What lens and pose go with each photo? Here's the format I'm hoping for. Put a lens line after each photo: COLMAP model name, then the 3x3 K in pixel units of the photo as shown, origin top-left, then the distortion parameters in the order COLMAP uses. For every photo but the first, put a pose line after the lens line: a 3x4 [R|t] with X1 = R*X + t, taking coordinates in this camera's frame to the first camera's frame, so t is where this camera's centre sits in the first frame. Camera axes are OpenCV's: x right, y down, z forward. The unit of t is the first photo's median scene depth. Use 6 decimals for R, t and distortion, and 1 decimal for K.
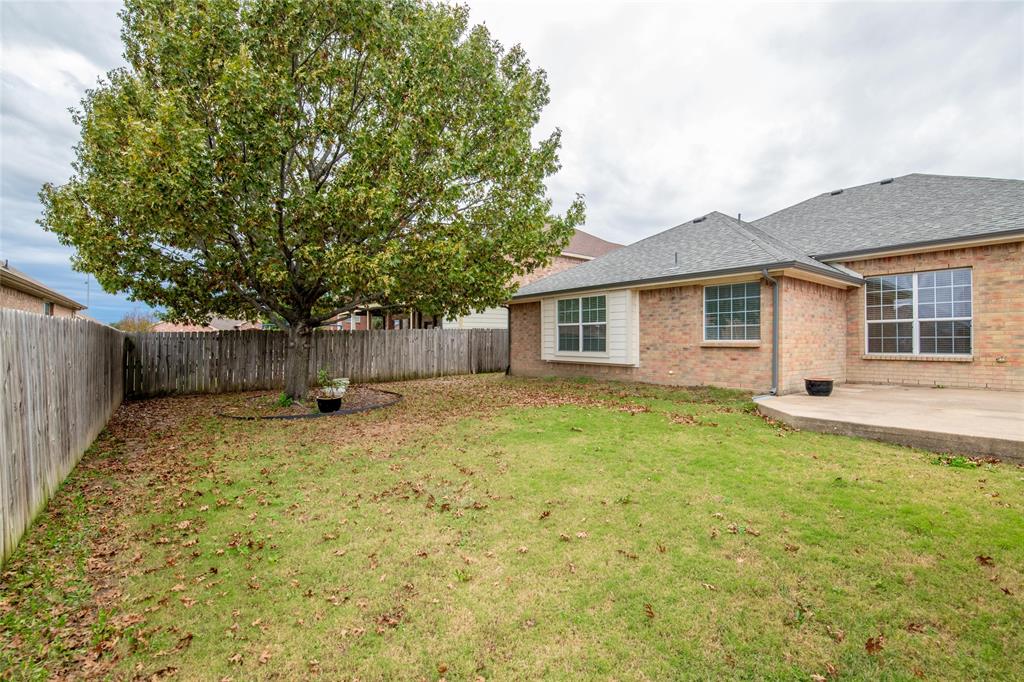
lens RADIAL K [[442.4, 0, 514.2], [0, 442.4, 341.7], [0, 0, 1]] dist [-0.005395, -0.006830]
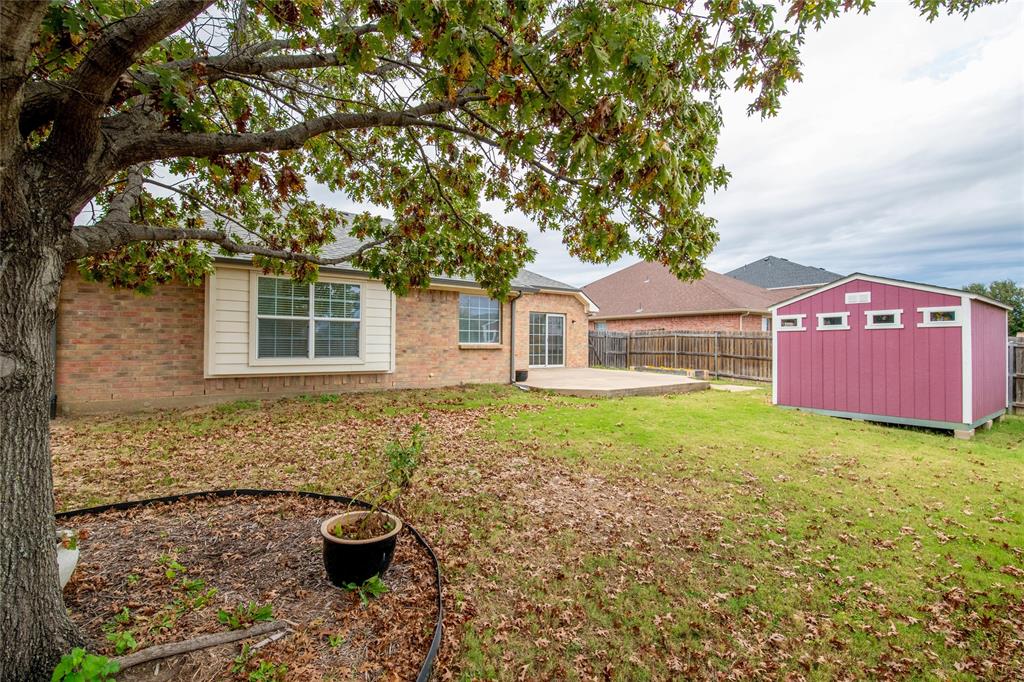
lens RADIAL K [[442.4, 0, 513.5], [0, 442.4, 337.9], [0, 0, 1]] dist [-0.005395, -0.006830]
pose [[0.054360, 0.009268, 0.998478, -0.606604], [-0.009253, 0.999919, -0.008778, -0.006633], [-0.998479, -0.008761, 0.054442, 0.738073]]
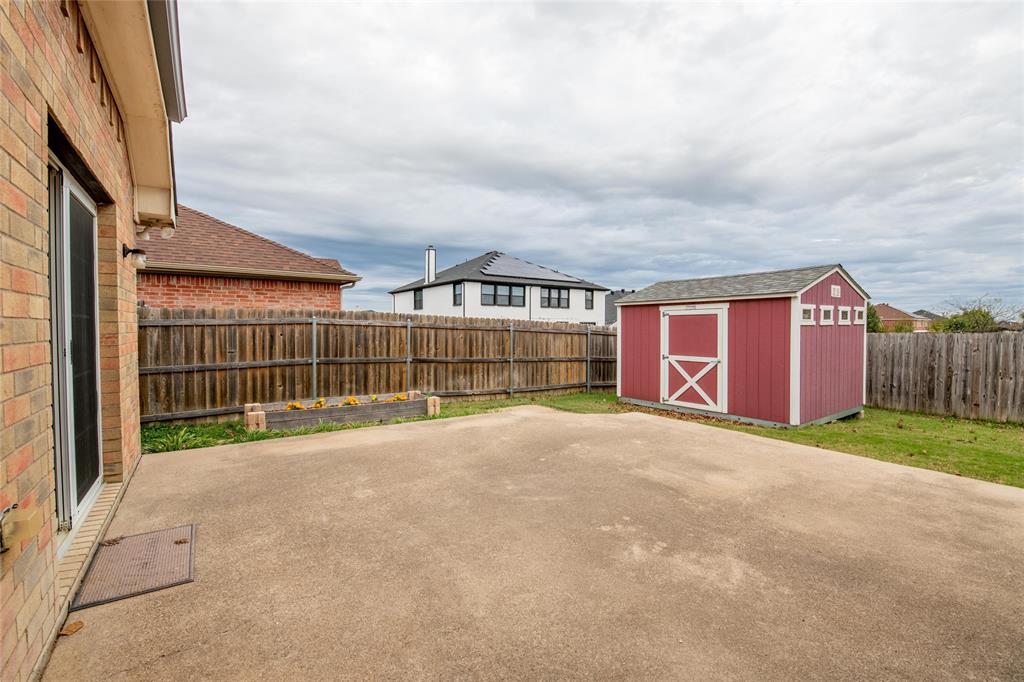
lens RADIAL K [[442.4, 0, 515.0], [0, 442.4, 335.1], [0, 0, 1]] dist [-0.005395, -0.006830]
pose [[-0.999195, -0.003433, 0.039961, 0.757212], [-0.002828, 0.999881, 0.015175, -0.026680], [-0.040009, 0.015050, -0.999086, 0.931708]]
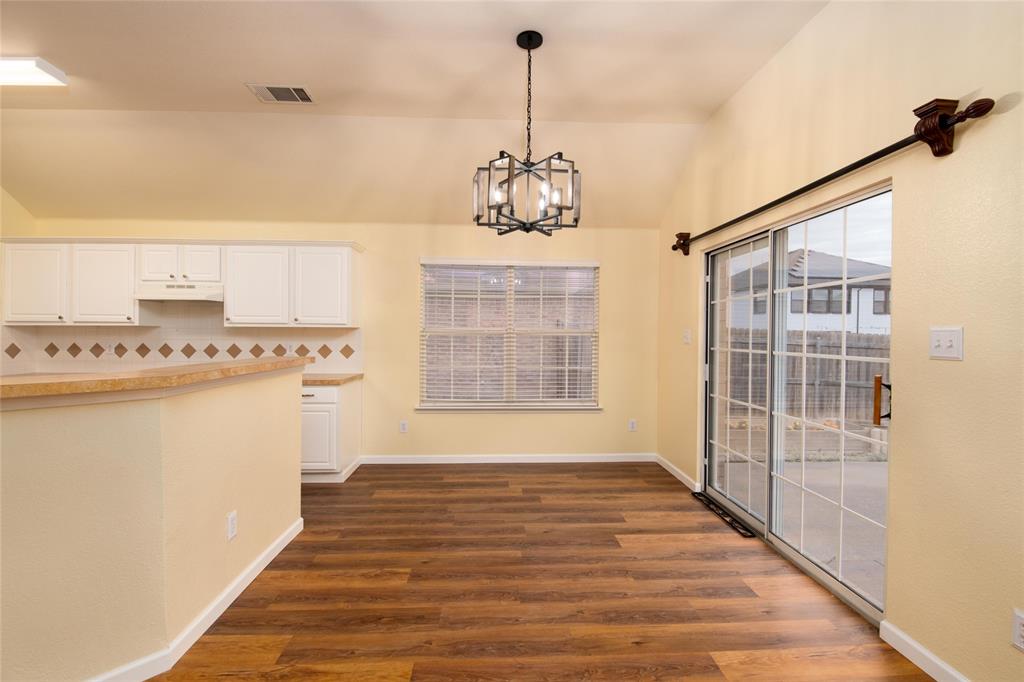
lens RADIAL K [[442.4, 0, 515.0], [0, 442.4, 336.0], [0, 0, 1]] dist [-0.005395, -0.006830]
pose [[-0.826847, -0.012663, 0.562285, 0.994414], [-0.011400, 0.999918, 0.005755, -0.044030], [-0.562312, -0.001652, -0.826924, 1.014755]]
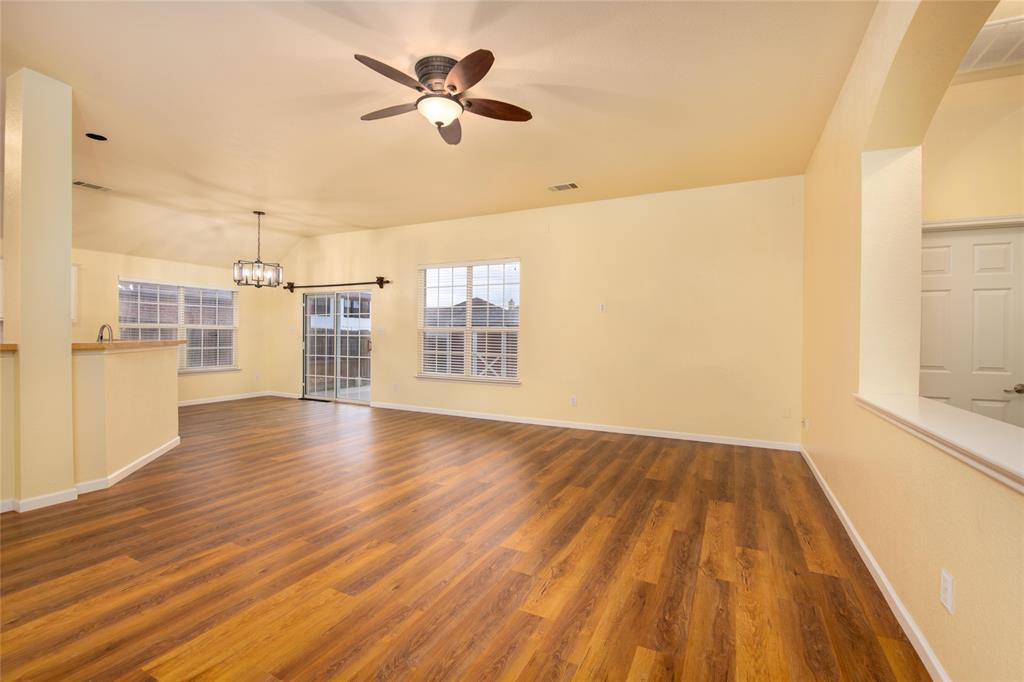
lens RADIAL K [[442.4, 0, 519.2], [0, 442.4, 340.0], [0, 0, 1]] dist [-0.005395, -0.006830]
pose [[-0.890474, -0.005999, -0.454995, 1.085401], [-0.009367, 0.999943, 0.005149, -0.032436], [0.454938, 0.008847, -0.890479, 1.555905]]
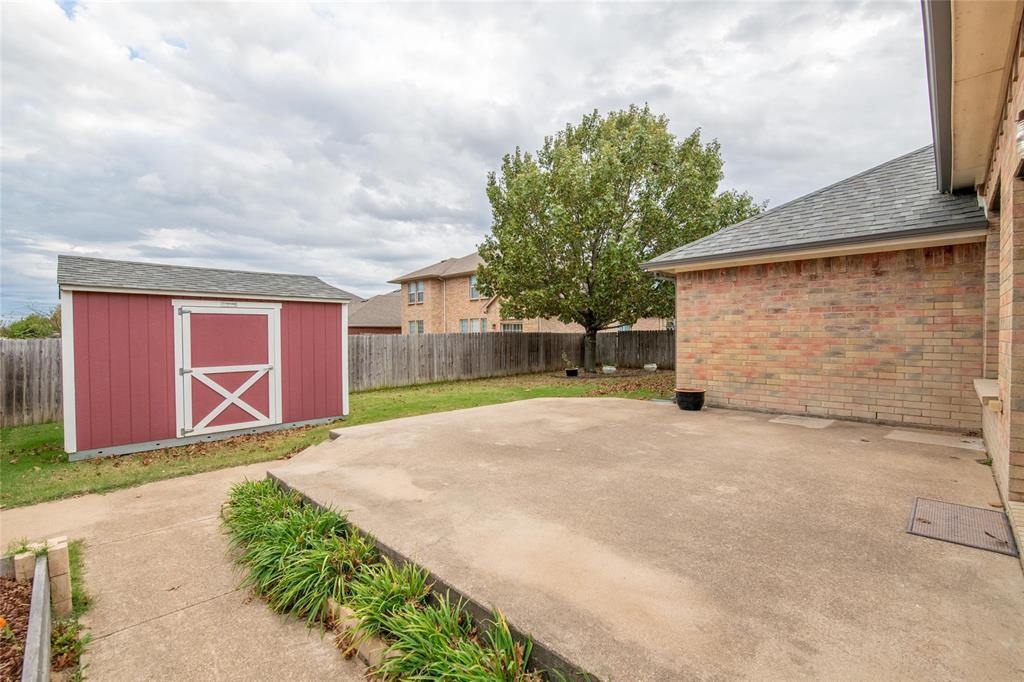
lens RADIAL K [[442.4, 0, 514.9], [0, 442.4, 342.4], [0, 0, 1]] dist [-0.005395, -0.006830]
pose [[0.134484, 0.017406, -0.990763, 1.169807], [0.006630, 0.999808, 0.018465, -0.020122], [0.990894, -0.009052, 0.134342, 0.428468]]
